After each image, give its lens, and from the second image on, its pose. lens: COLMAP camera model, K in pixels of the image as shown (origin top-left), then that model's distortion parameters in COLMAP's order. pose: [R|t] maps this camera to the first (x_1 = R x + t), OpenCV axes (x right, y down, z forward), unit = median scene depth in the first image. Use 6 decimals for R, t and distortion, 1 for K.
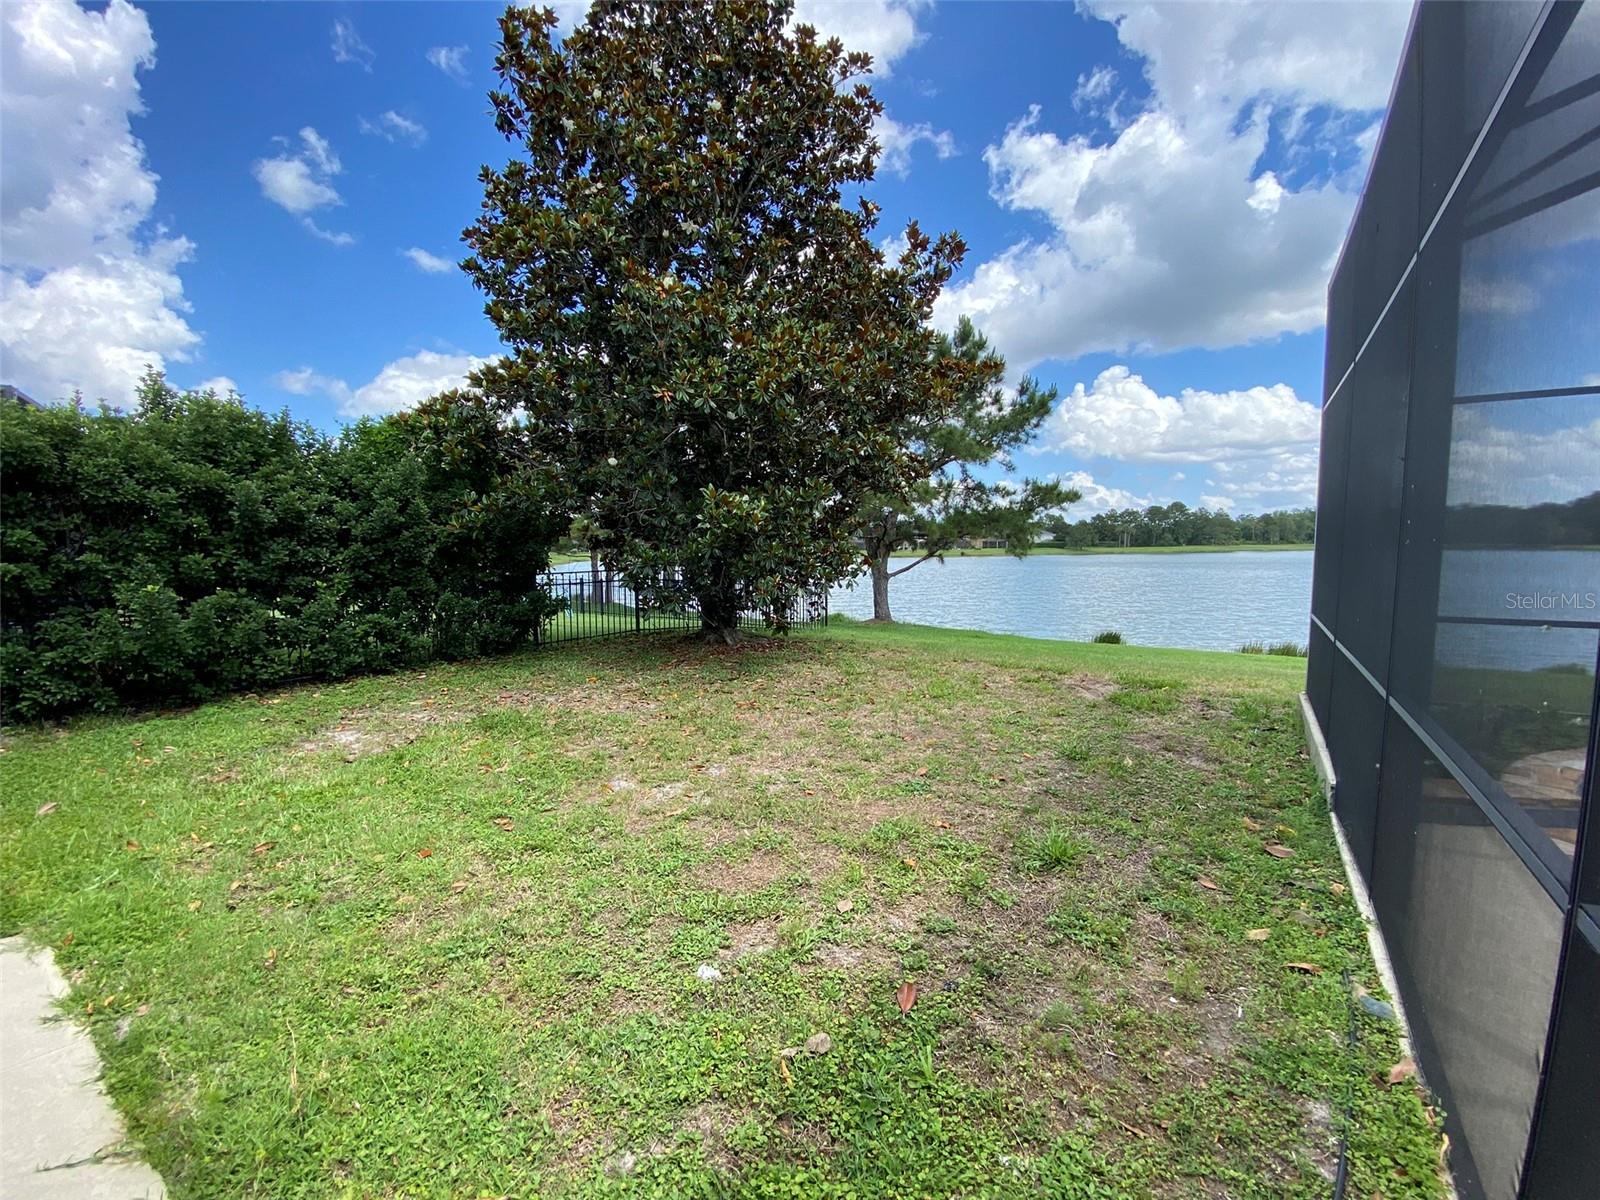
lens RADIAL K [[650.9, 0, 789.7], [0, 650.9, 619.3], [0, 0, 1]] dist [0.018119, -0.018769]
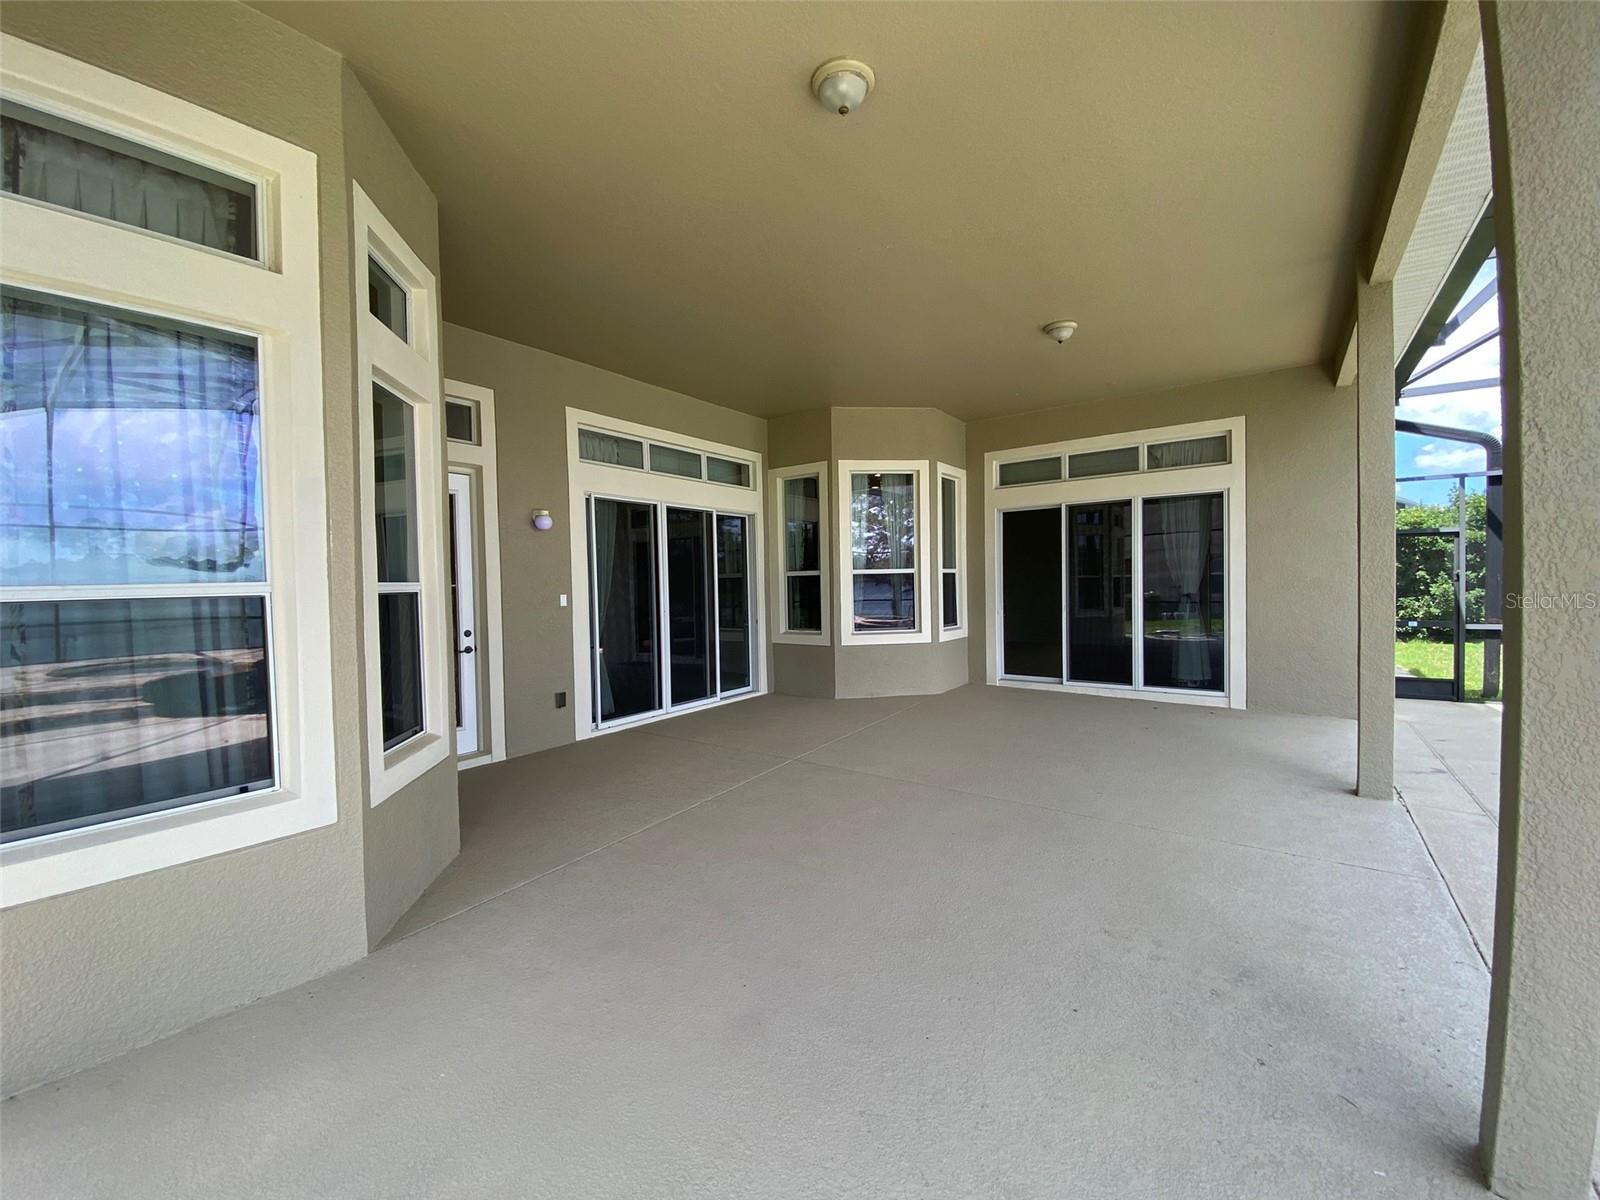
lens RADIAL K [[650.9, 0, 798.3], [0, 650.9, 593.2], [0, 0, 1]] dist [0.018119, -0.018769]
pose [[-0.027386, 0.025314, -0.999304, 1.336214], [-0.088230, 0.995717, 0.027641, 0.110819], [0.995724, 0.088925, -0.025036, -1.178690]]
